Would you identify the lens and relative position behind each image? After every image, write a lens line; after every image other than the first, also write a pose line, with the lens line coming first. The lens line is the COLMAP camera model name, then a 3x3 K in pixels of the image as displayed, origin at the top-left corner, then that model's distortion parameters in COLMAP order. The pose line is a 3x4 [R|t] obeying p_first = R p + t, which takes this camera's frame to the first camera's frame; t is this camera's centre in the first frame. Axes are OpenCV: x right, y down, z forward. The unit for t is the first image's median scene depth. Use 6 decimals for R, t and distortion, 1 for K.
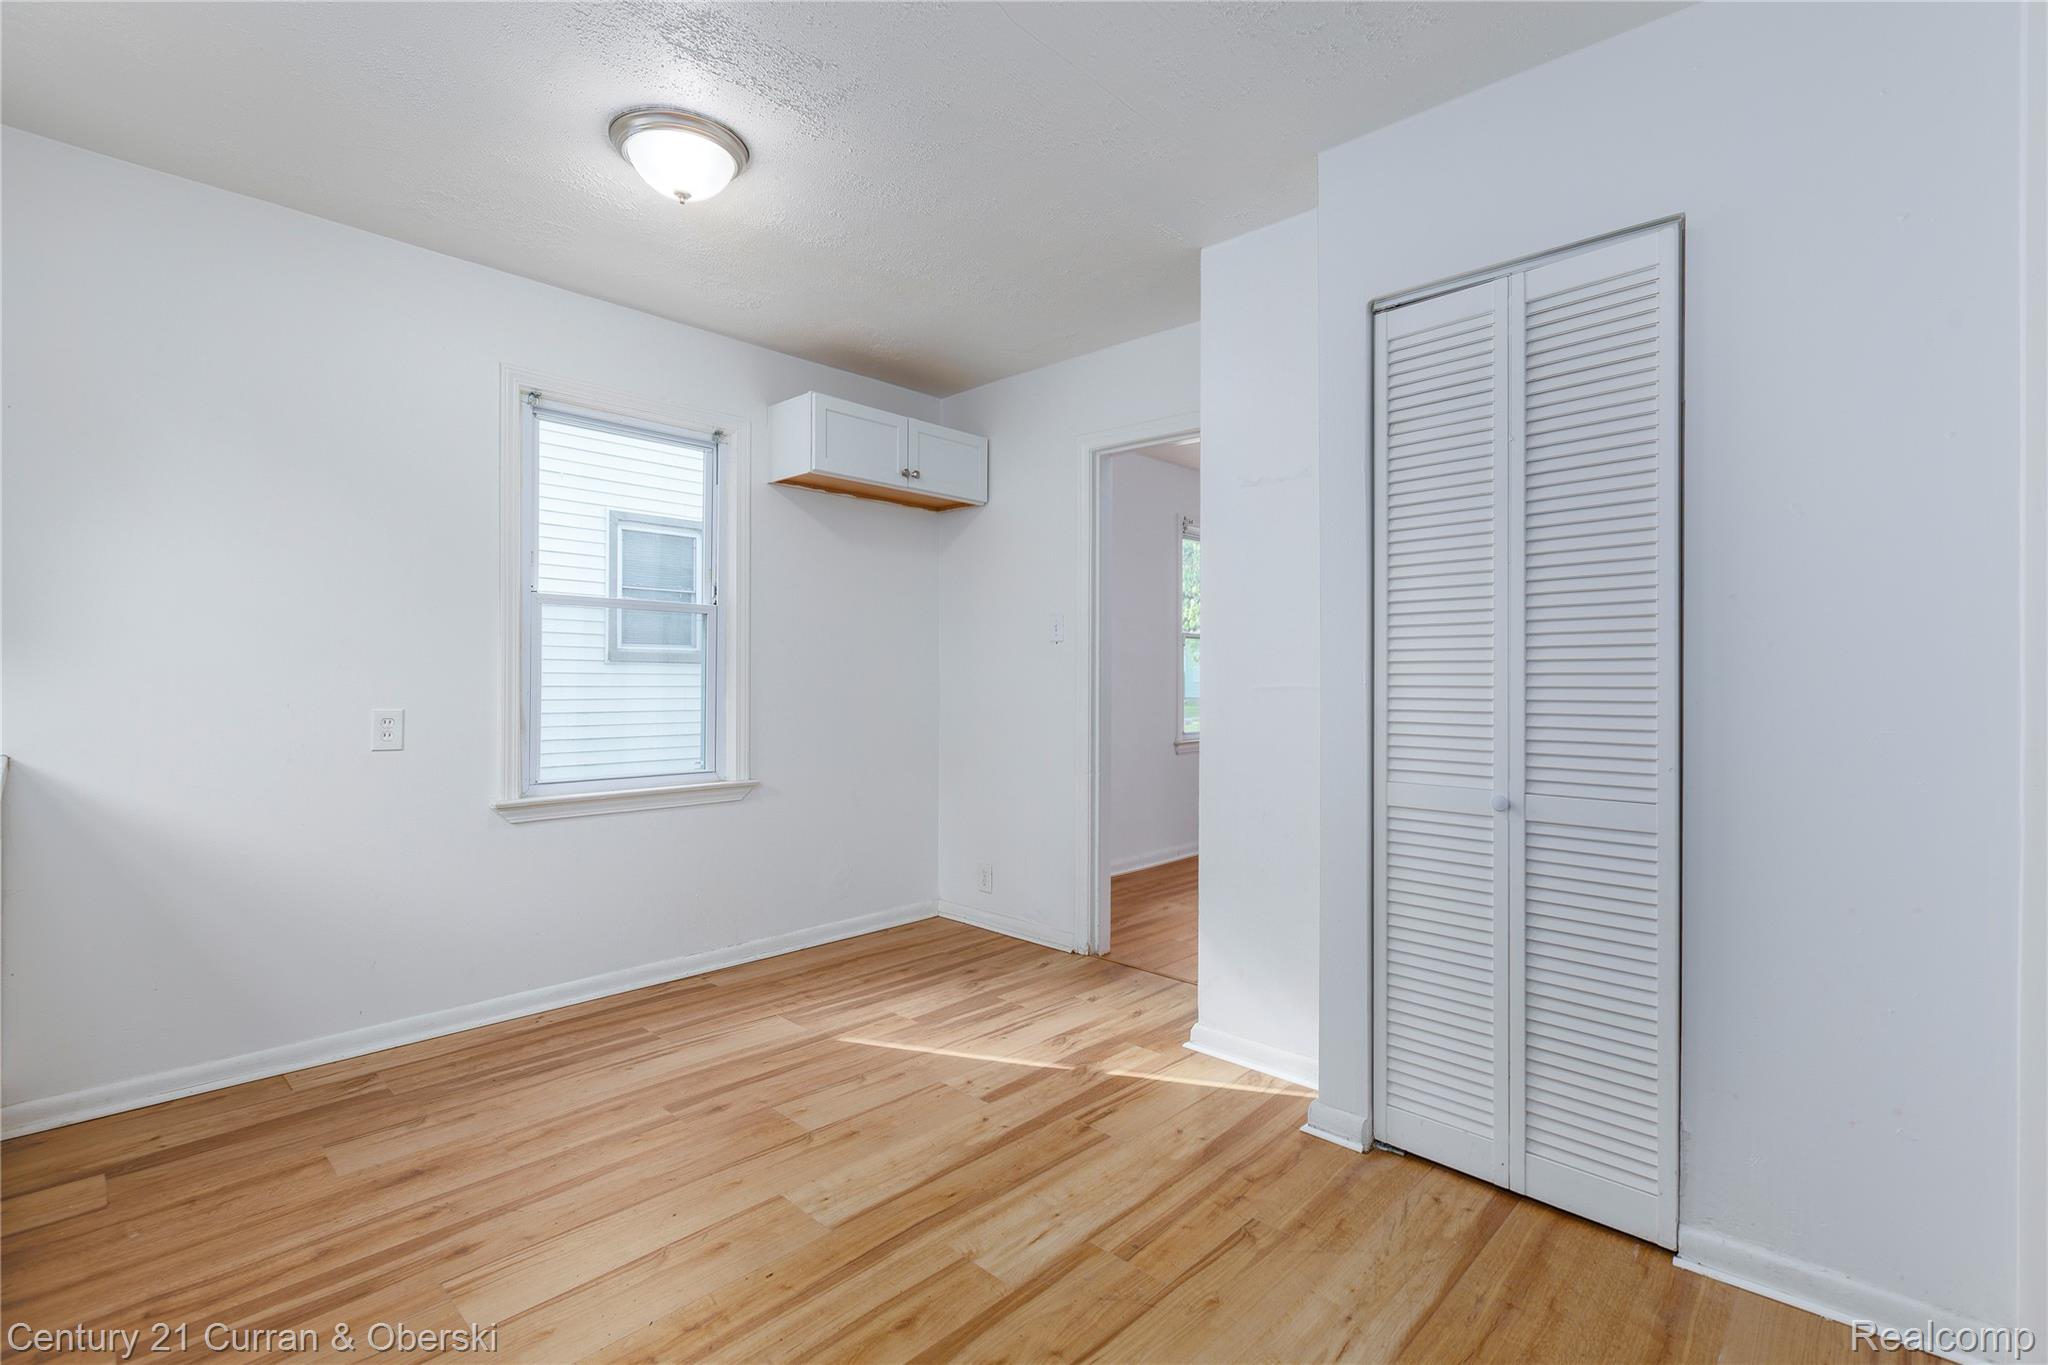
lens RADIAL K [[940.4, 0, 1022.5], [0, 940.4, 690.5], [0, 0, 1]] dist [0.005921, -0.002816]
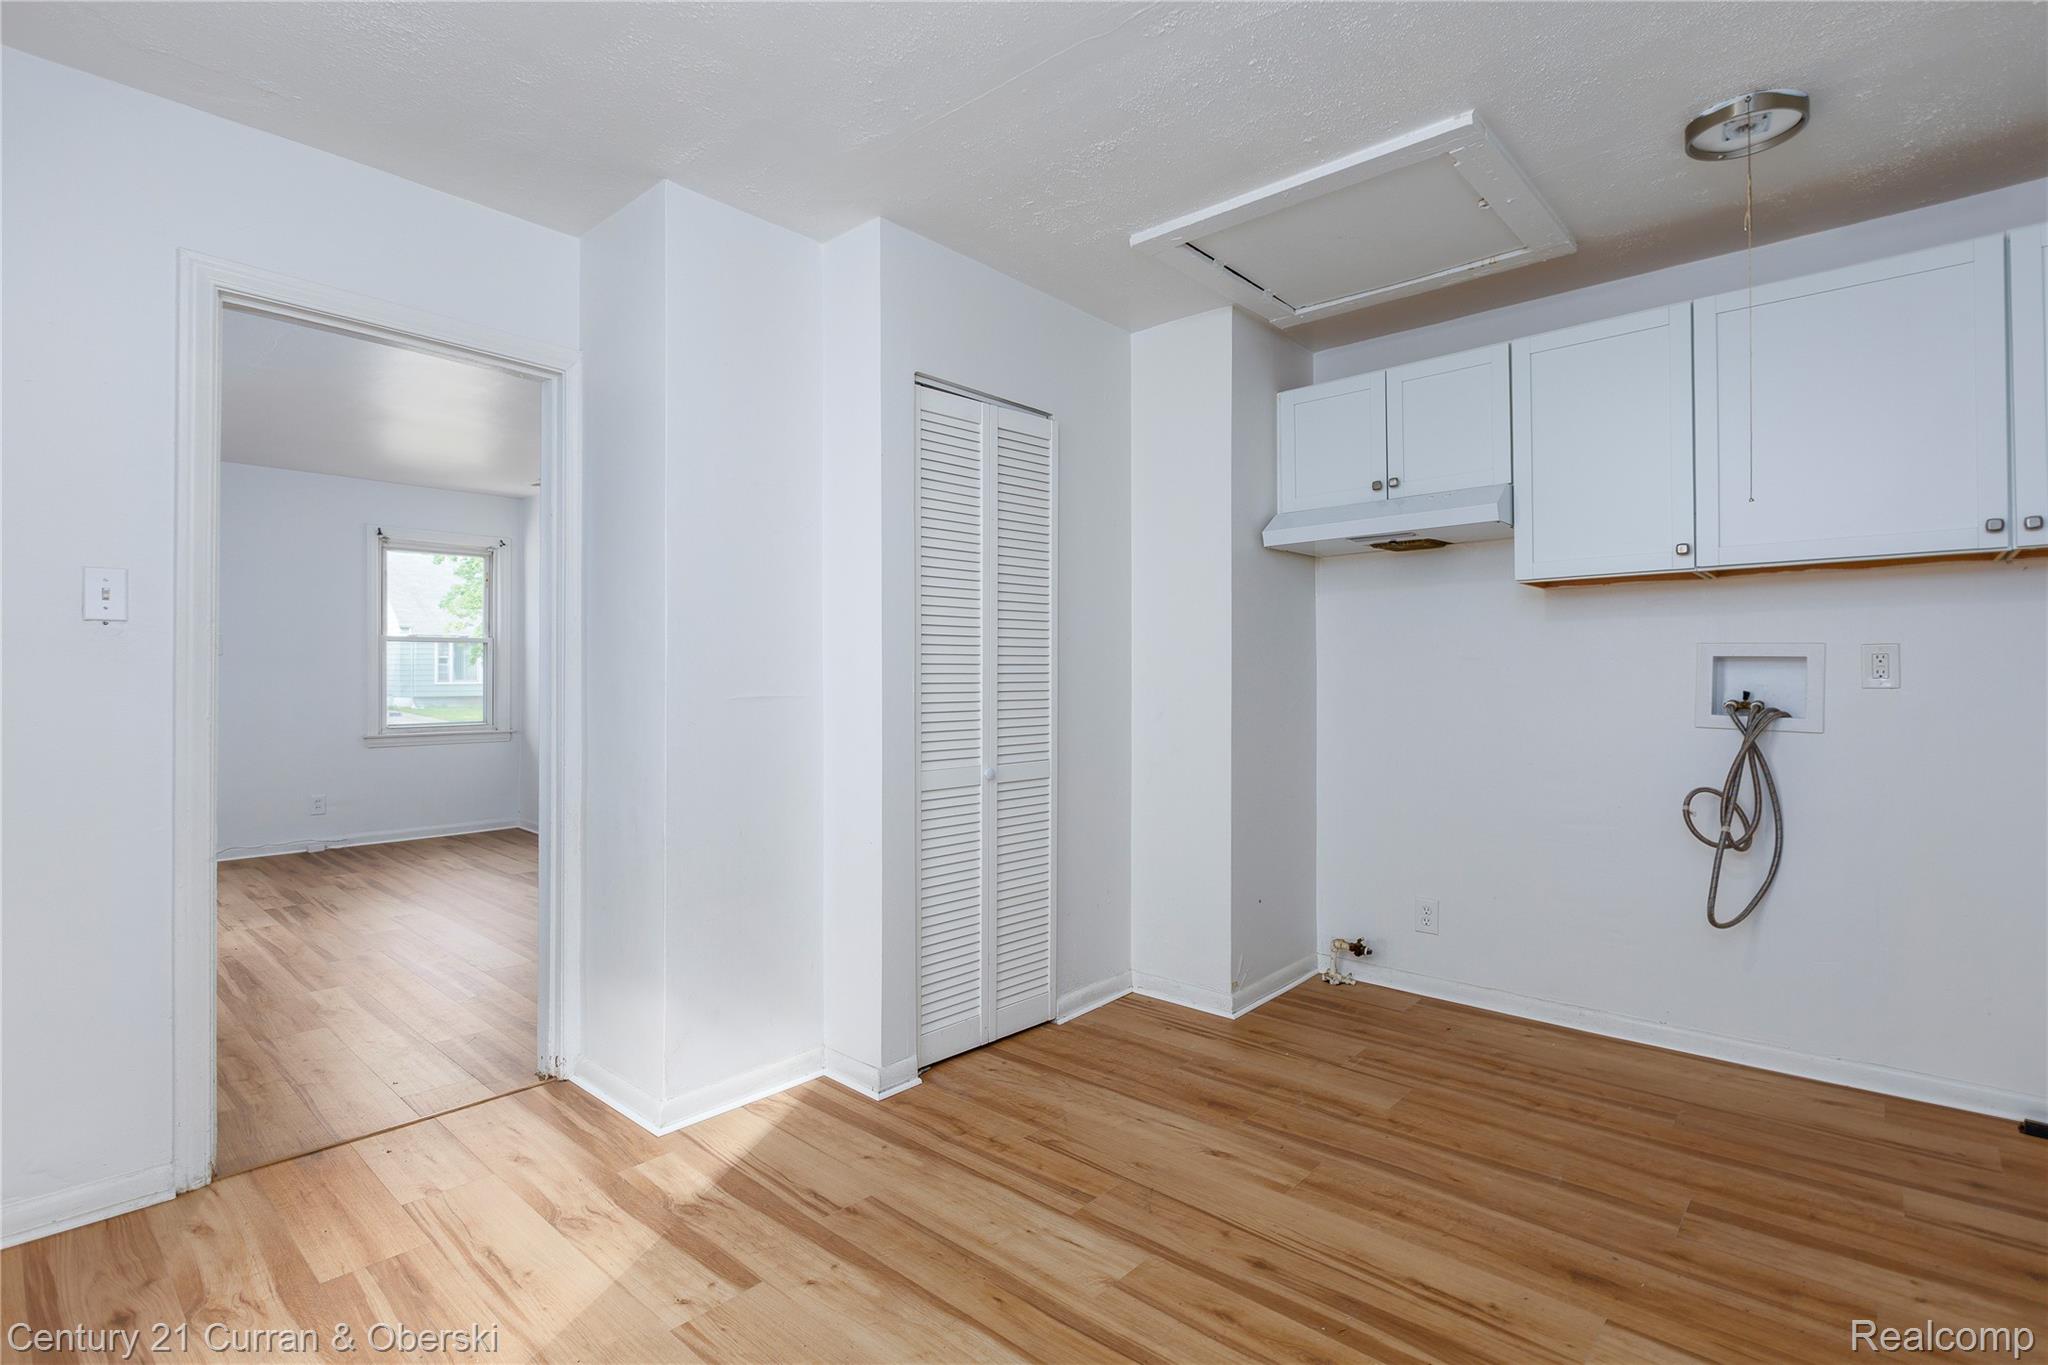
lens RADIAL K [[963.1, 0, 1007.2], [0, 963.1, 667.9], [0, 0, 1]] dist [-0.002776, -0.002174]
pose [[-0.019943, -0.001838, 0.999799, -0.954862], [0.005167, 0.999985, 0.001941, -0.041662], [-0.999788, 0.005205, -0.019934, 1.011885]]
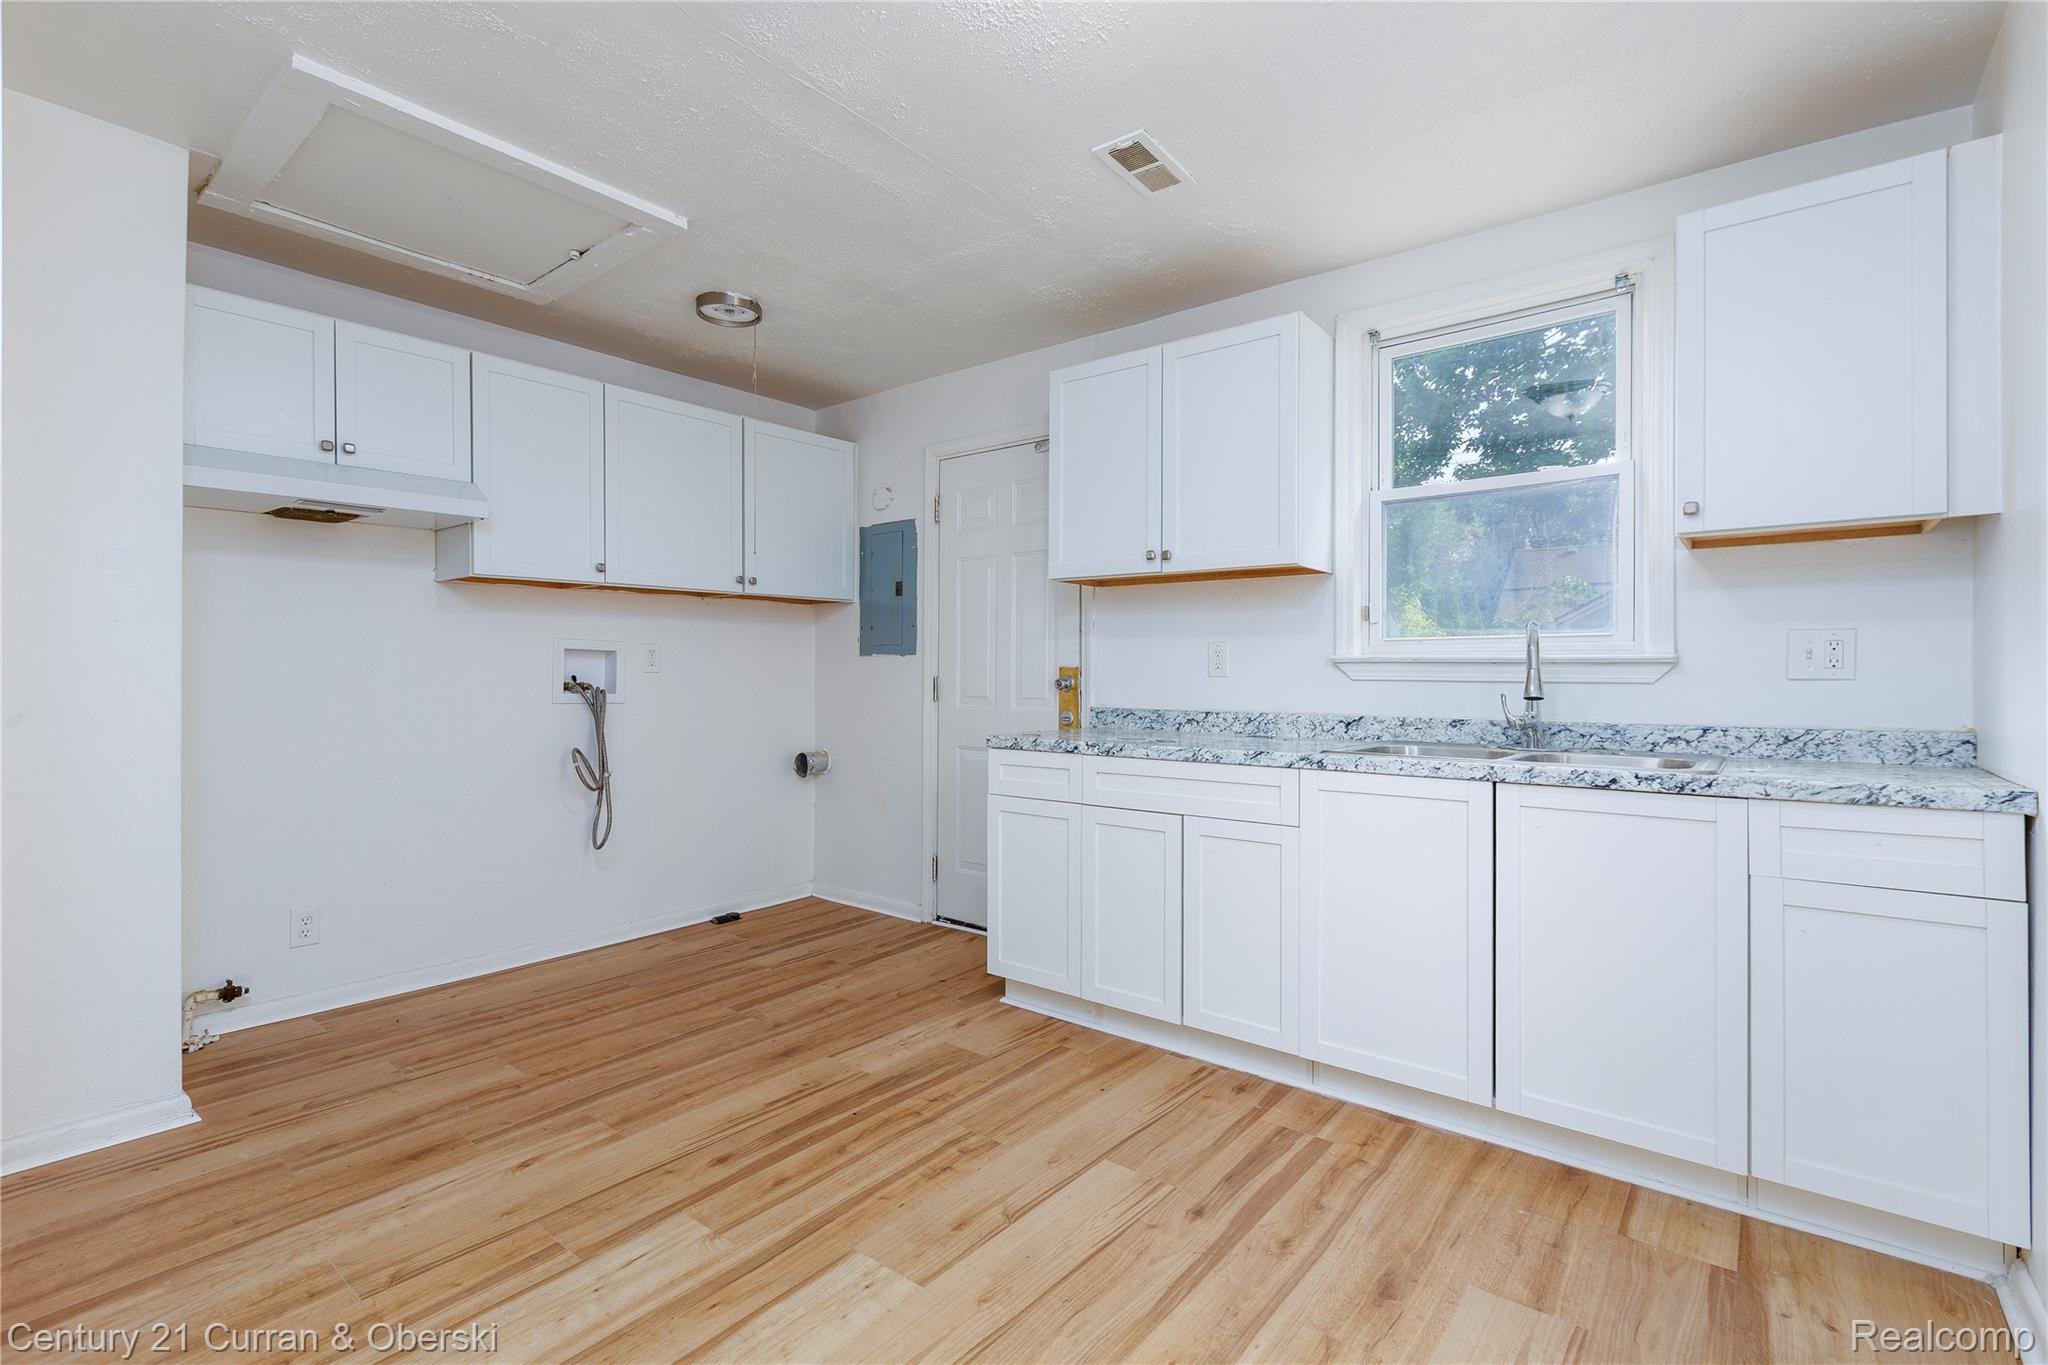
lens RADIAL K [[940.4, 0, 1017.9], [0, 940.4, 672.1], [0, 0, 1]] dist [0.005921, -0.002816]
pose [[-0.996604, -0.011511, -0.081530, -0.266422], [-0.011744, 0.999928, 0.002379, -0.020151], [0.081497, 0.003329, -0.996668, 1.846407]]
